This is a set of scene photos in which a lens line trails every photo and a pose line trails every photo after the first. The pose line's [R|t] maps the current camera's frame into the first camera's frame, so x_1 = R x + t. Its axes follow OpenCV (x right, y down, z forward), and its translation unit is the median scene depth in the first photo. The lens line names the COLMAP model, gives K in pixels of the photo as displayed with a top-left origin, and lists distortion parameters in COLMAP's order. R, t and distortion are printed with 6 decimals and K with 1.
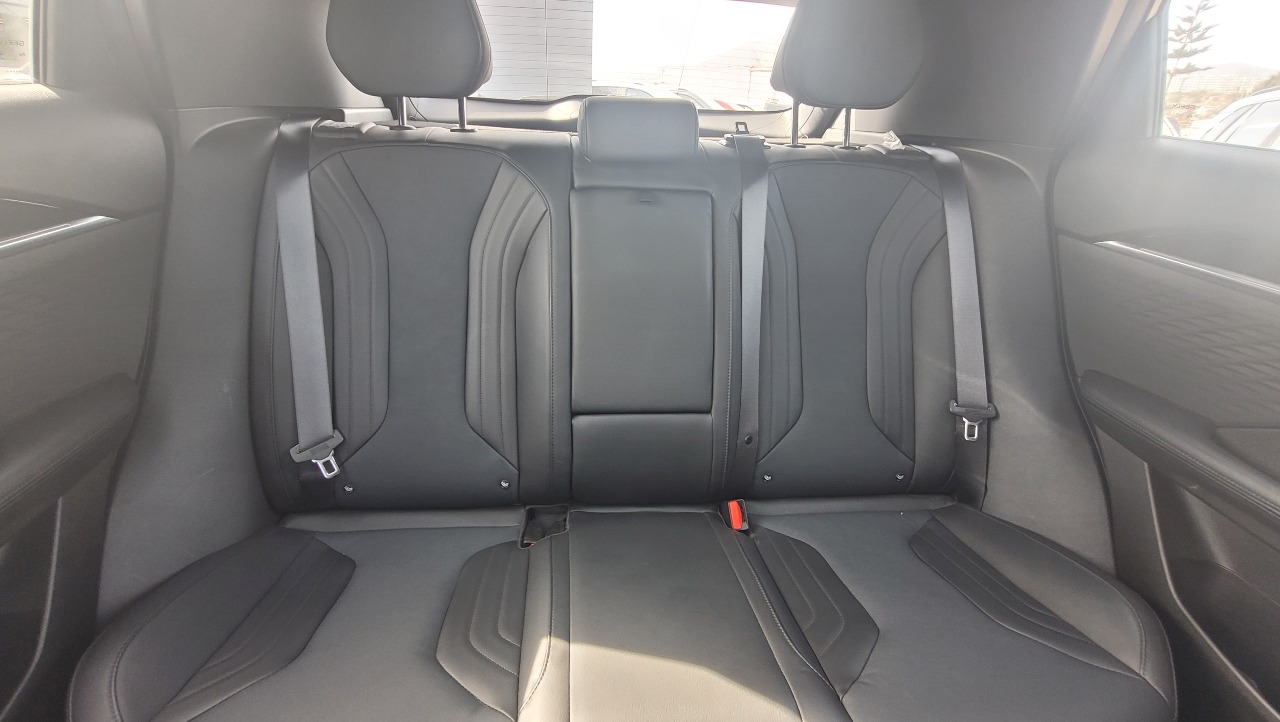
lens RADIAL K [[519.2, 0, 640.3], [0, 519.2, 352.4], [0, 0, 1]] dist [0.001226, 0.000260]
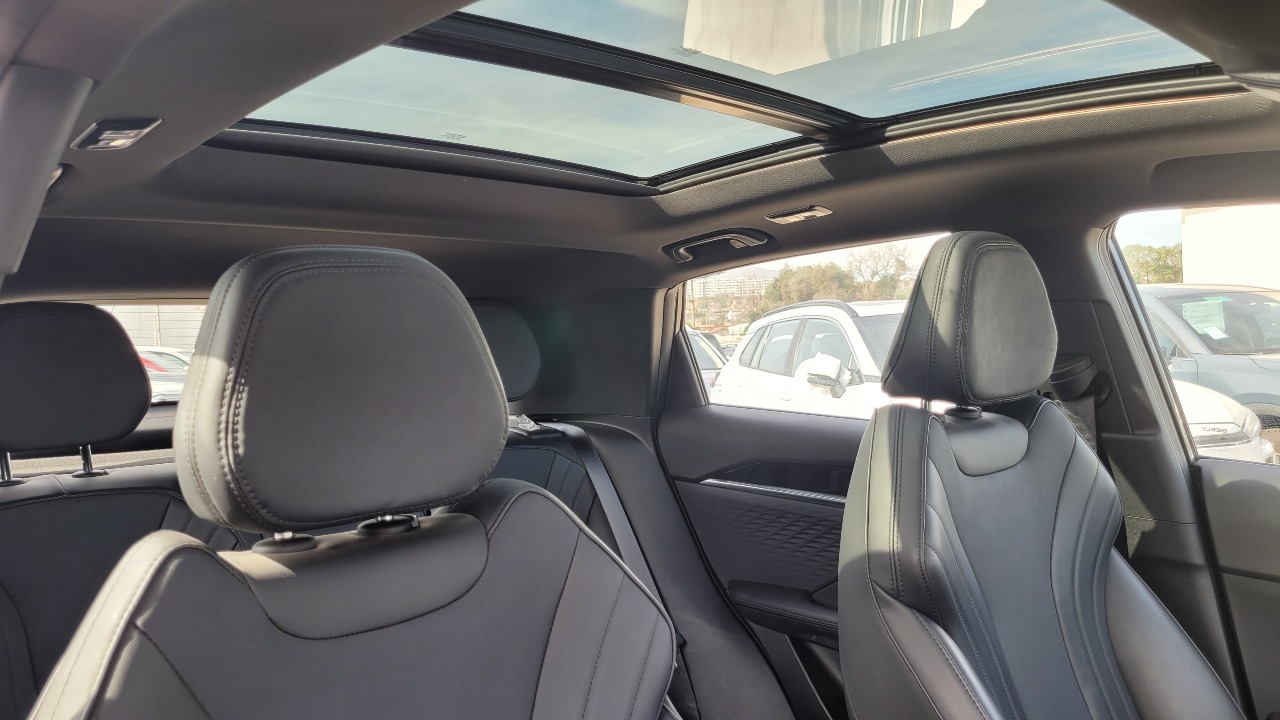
lens RADIAL K [[960.6, 0, 641.2], [0, 960.6, 359.5], [0, 0, 1]] dist [0.026648, -0.009801]
pose [[0.775888, -0.075019, 0.626394, -0.585638], [0.322181, 0.900781, -0.291192, 0.134770], [-0.542399, 0.427745, 0.723075, -0.643106]]
